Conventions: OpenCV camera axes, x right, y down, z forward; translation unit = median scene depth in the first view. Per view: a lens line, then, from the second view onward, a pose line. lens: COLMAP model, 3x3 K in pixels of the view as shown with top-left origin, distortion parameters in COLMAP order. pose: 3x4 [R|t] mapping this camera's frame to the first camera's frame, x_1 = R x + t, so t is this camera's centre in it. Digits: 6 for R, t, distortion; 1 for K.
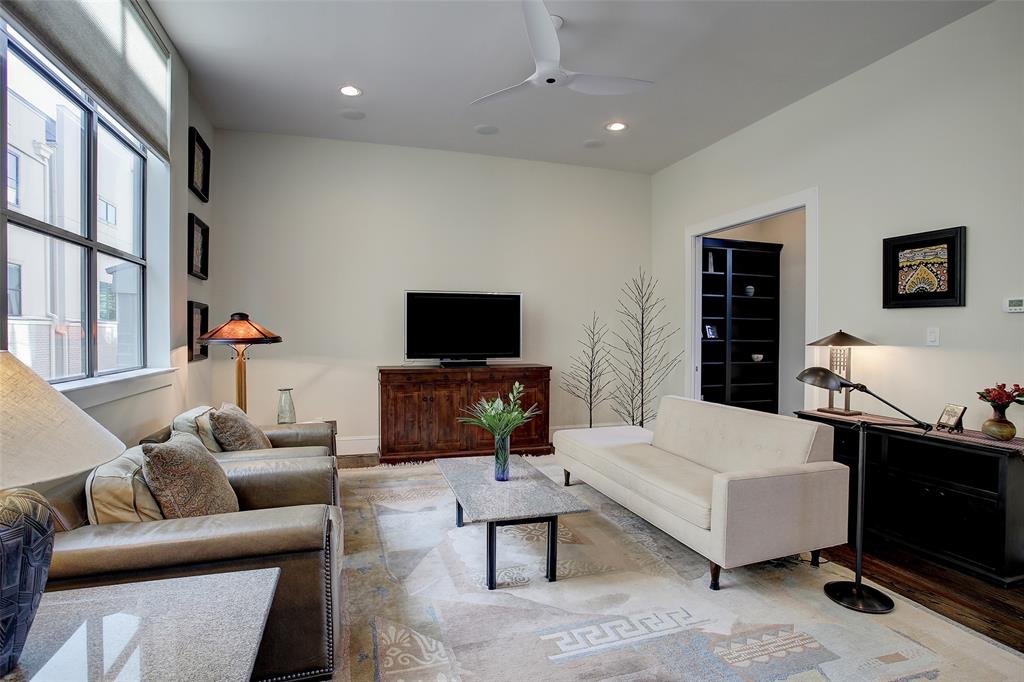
lens RADIAL K [[501.2, 0, 492.5], [0, 501.2, 337.7], [0, 0, 1]] dist [-0.014046, 0.004386]
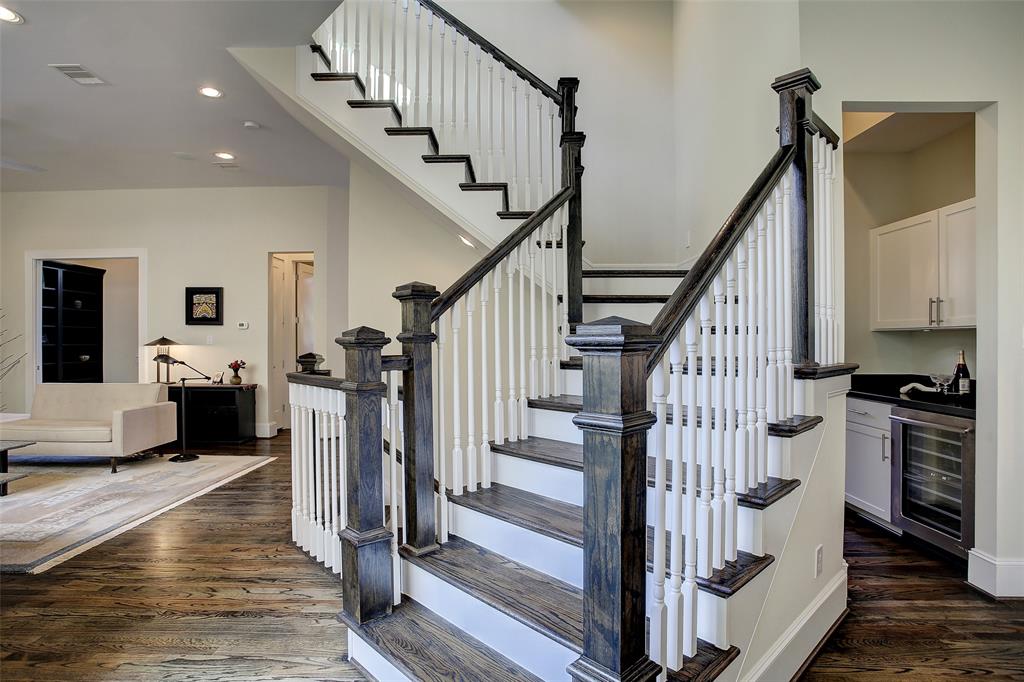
lens RADIAL K [[501.2, 0, 508.5], [0, 501.2, 339.8], [0, 0, 1]] dist [-0.014046, 0.004386]
pose [[0.292452, -0.004058, 0.956272, -0.684251], [0.011289, 0.999936, 0.000790, 0.009506], [-0.956214, 0.010564, 0.292479, -0.738908]]
